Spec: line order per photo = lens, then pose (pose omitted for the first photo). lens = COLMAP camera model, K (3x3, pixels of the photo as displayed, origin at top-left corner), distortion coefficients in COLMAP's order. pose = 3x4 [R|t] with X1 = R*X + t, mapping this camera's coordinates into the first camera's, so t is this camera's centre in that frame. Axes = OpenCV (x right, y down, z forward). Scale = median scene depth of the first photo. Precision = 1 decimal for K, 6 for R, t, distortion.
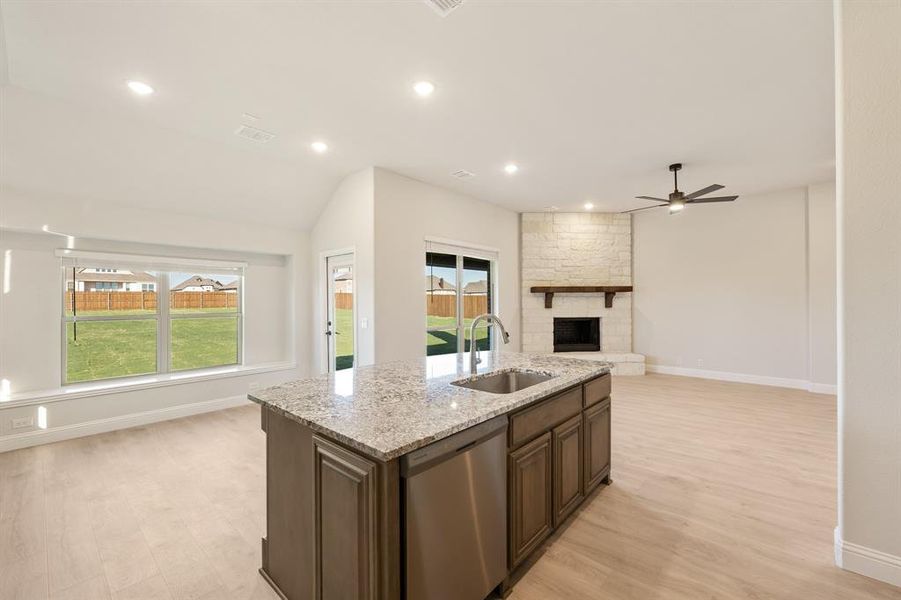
lens RADIAL K [[368.4, 0, 450.6], [0, 368.4, 301.5], [0, 0, 1]] dist [0.000847, -0.001037]
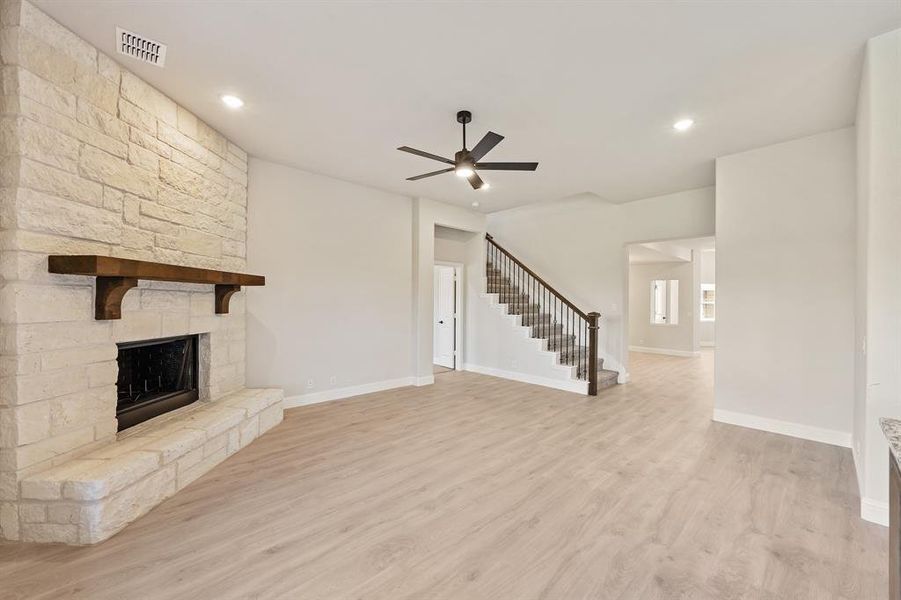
lens RADIAL K [[357.3, 0, 450.2], [0, 357.3, 301.6], [0, 0, 1]] dist [-0.000075, 0.000115]
pose [[0.083687, 0.007150, 0.996466, -0.055369], [-0.006944, 0.999954, -0.006592, 0.000378], [-0.996468, -0.006368, 0.083732, 0.633013]]
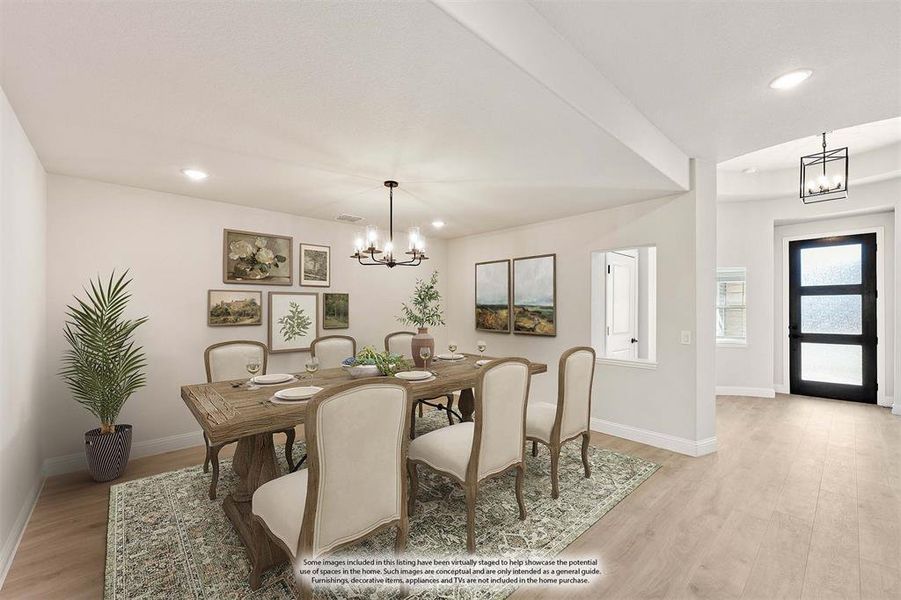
lens RADIAL K [[368.4, 0, 447.6], [0, 368.4, 304.8], [0, 0, 1]] dist [0.000847, -0.001037]
pose [[0.102287, 0.008031, 0.994723, 0.808342], [-0.004368, 0.999961, -0.007624, -0.006590], [-0.994745, -0.003566, 0.102318, 0.130919]]
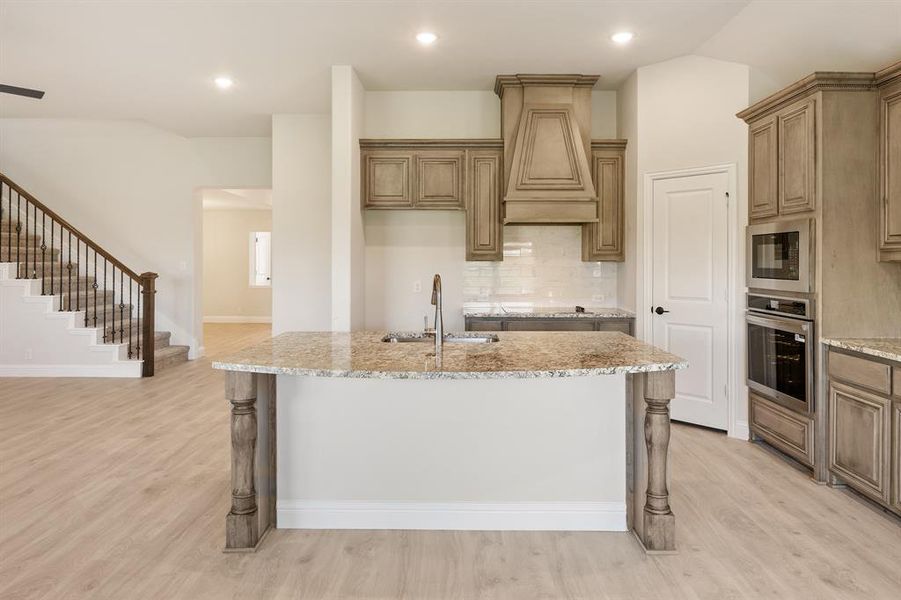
lens RADIAL K [[553.8, 0, 458.4], [0, 553.8, 261.9], [0, 0, 1]] dist [-0.001473, -0.001640]
pose [[-0.661653, 0.004081, 0.749799, -0.318073], [0.003095, 0.999992, -0.002712, 0.002288], [-0.749804, 0.000527, -0.661660, 0.619312]]
